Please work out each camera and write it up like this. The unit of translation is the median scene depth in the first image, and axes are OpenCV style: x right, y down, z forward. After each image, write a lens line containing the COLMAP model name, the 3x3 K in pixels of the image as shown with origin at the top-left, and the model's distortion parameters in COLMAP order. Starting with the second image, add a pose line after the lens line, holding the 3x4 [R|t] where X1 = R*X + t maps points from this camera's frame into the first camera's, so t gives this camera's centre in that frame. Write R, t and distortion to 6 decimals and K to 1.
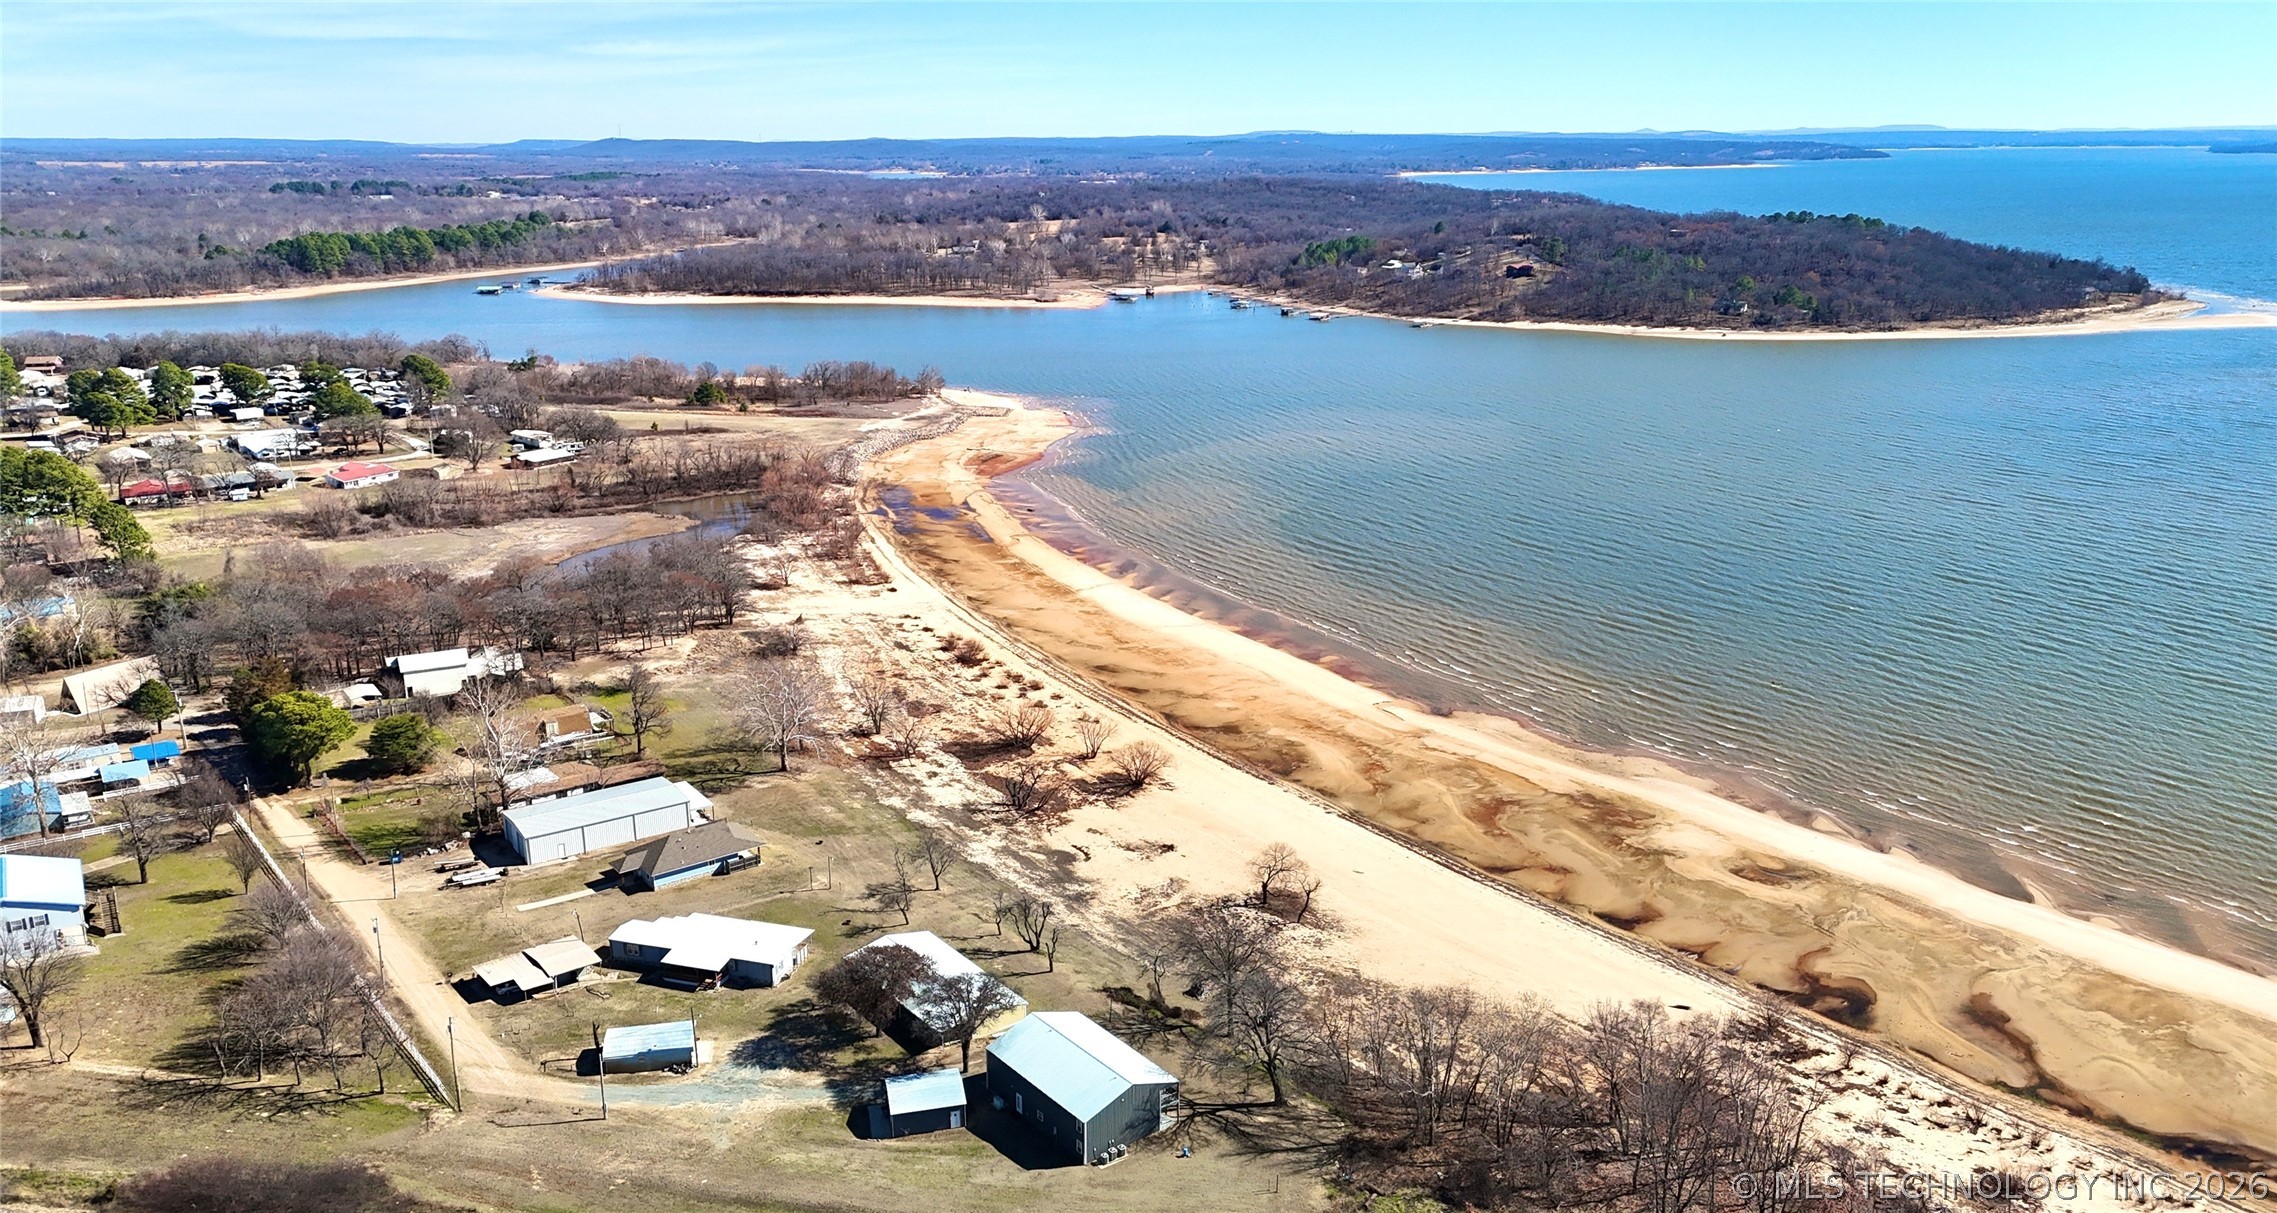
lens RADIAL K [[1685.2, 0, 1143.6], [0, 1685.2, 606.0], [0, 0, 1]] dist [0.099538, -0.002173]
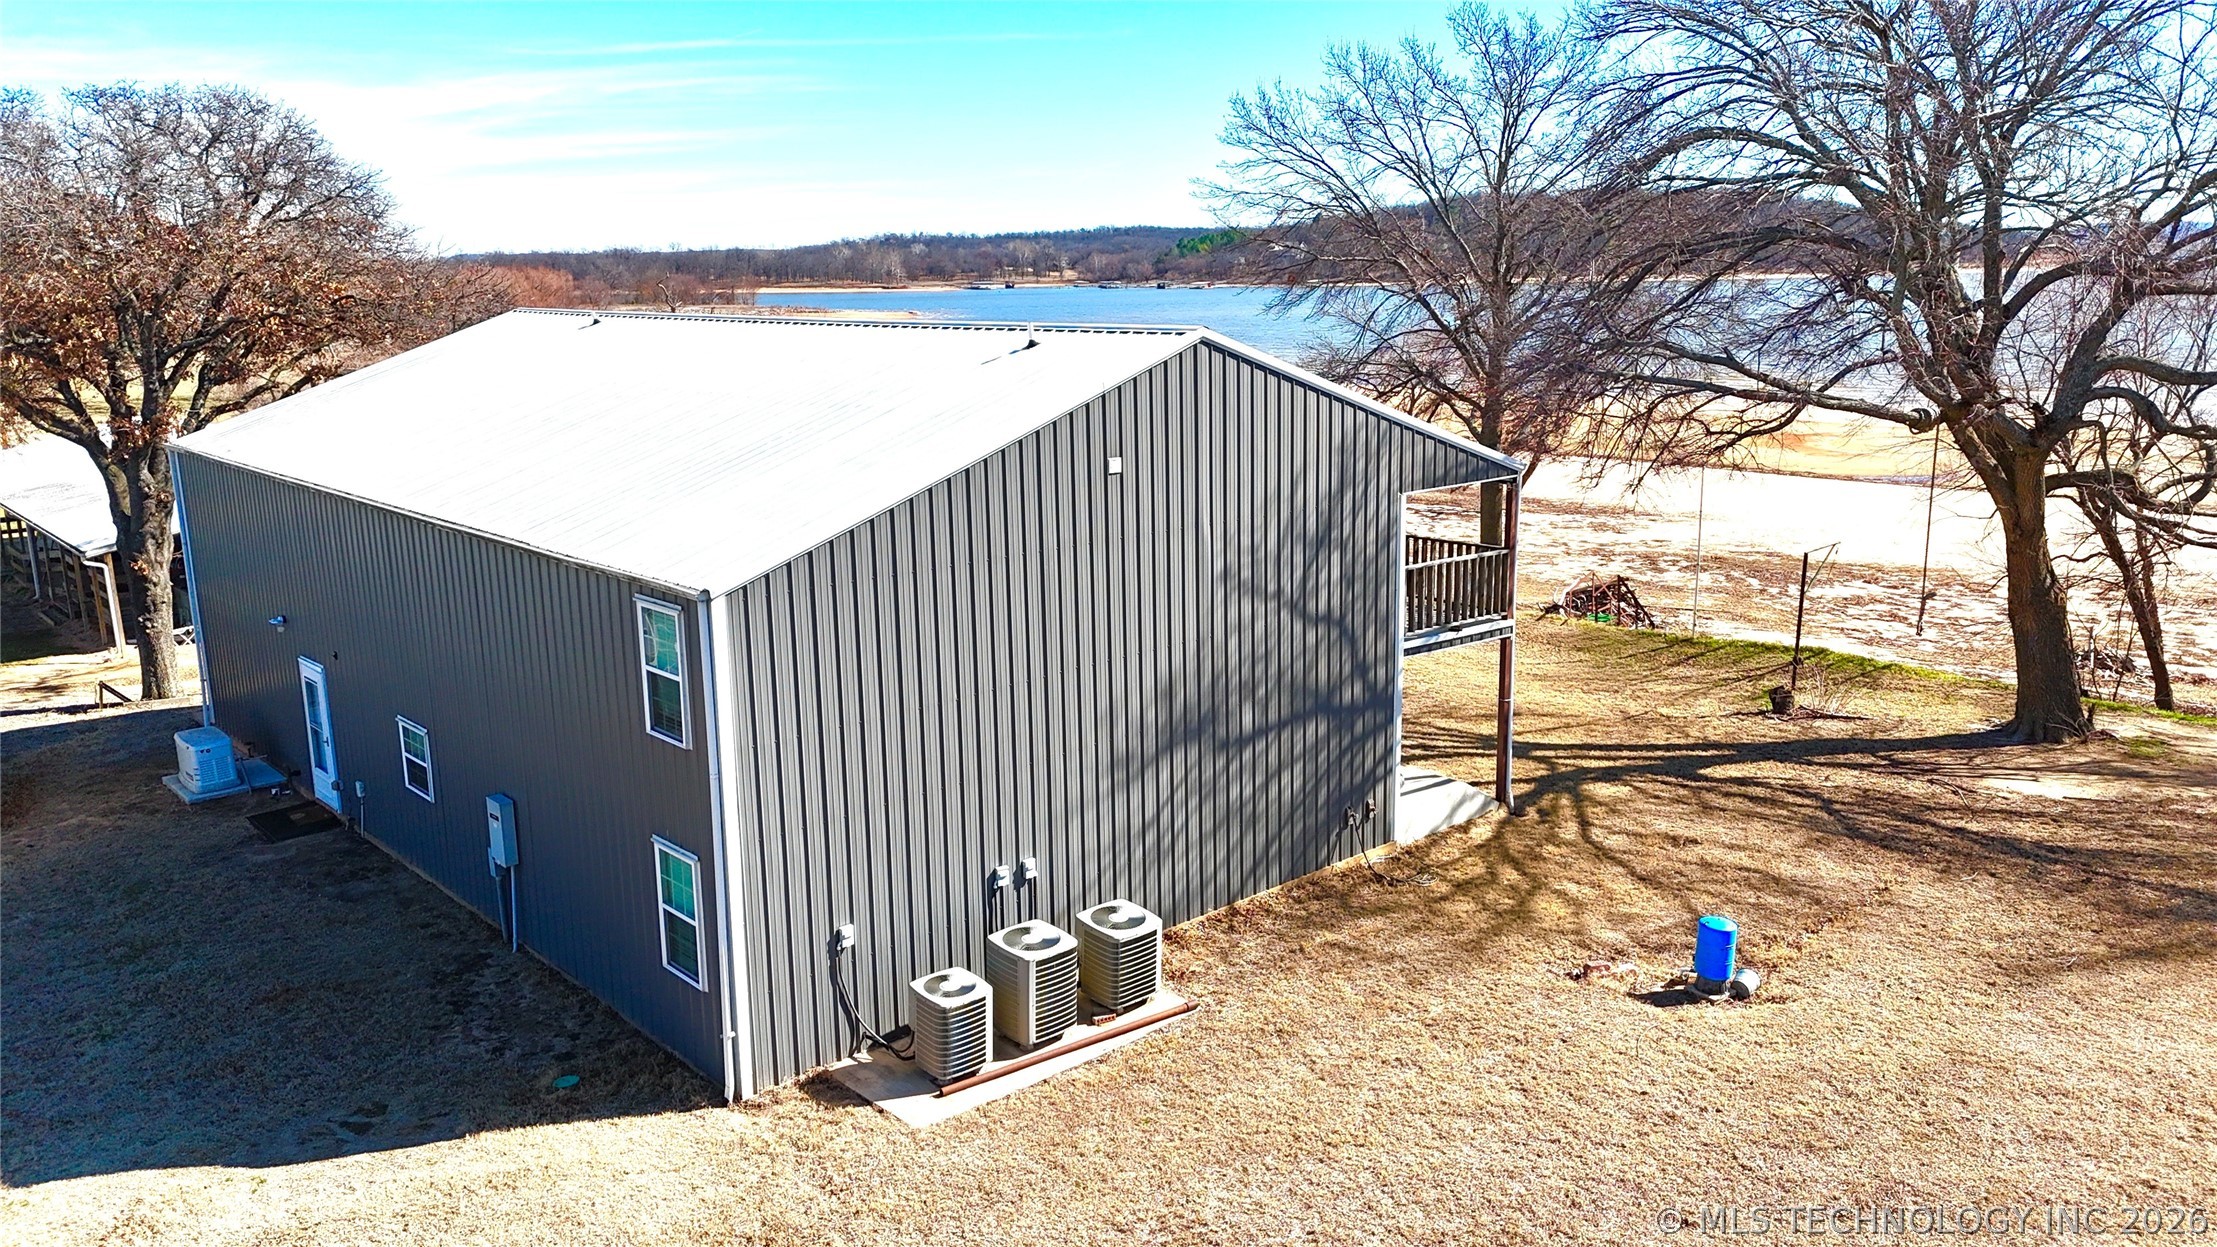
lens RADIAL K [[1631.6, 0, 1103.7], [0, 1631.6, 617.7], [0, 0, 1]] dist [0.048252, 0.001688]
pose [[0.997804, -0.030034, 0.059043, -0.015472], [0.033508, 0.997710, -0.058755, 0.247508], [-0.057143, 0.060604, 0.996525, 0.730224]]
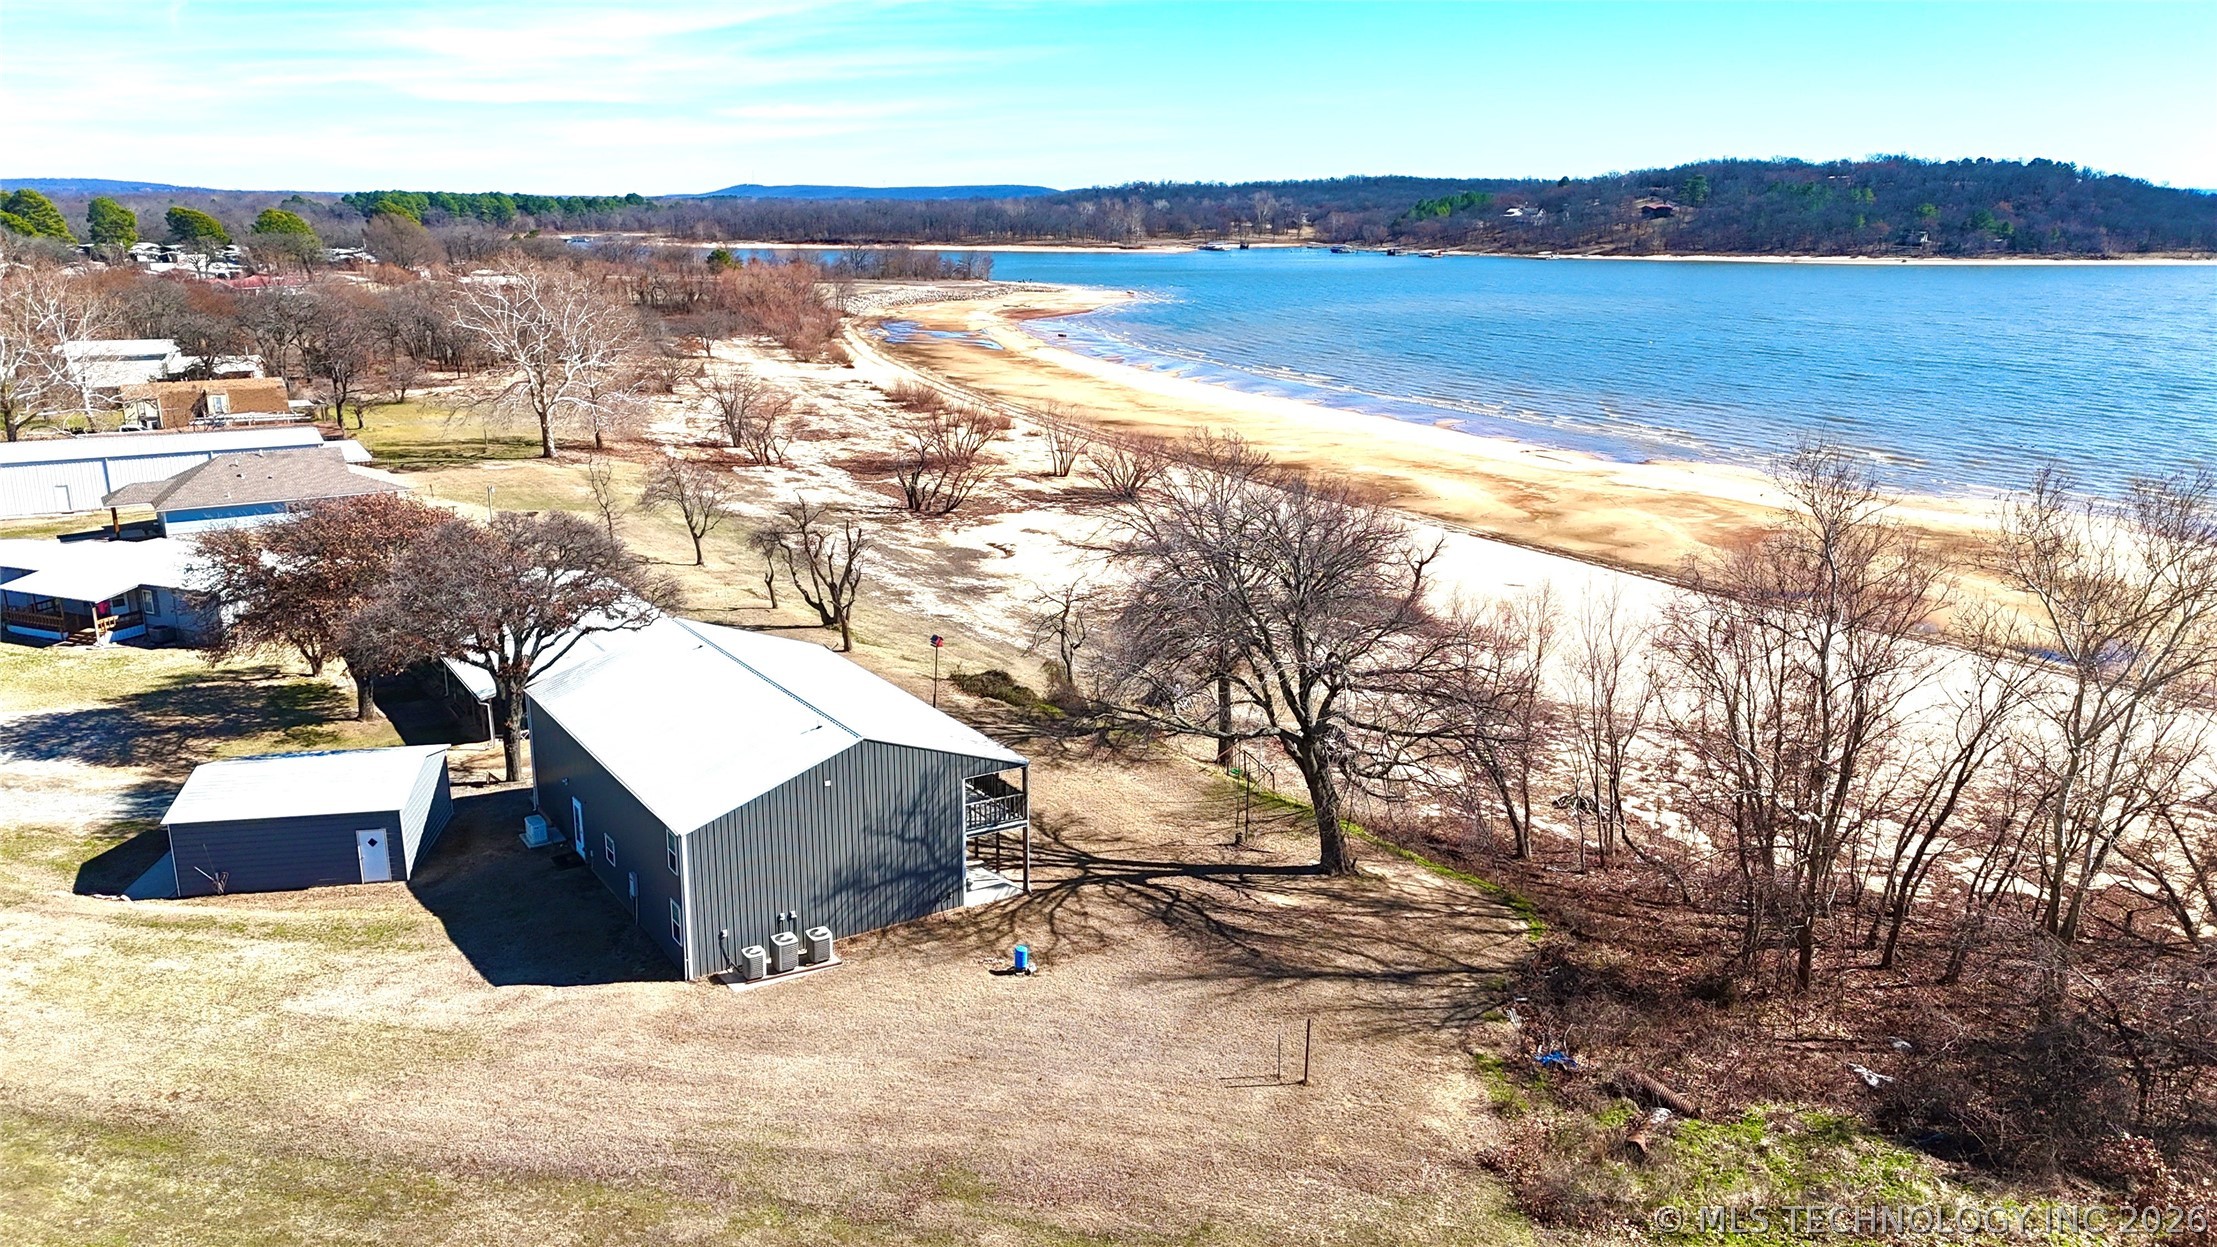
lens RADIAL K [[1631.6, 0, 1103.7], [0, 1631.6, 617.7], [0, 0, 1]] dist [0.048252, 0.001688]
pose [[0.995971, 0.024069, -0.086382, 0.051866], [-0.025992, 0.999437, -0.021201, 0.214465], [0.085823, 0.023361, 0.996037, 0.569549]]
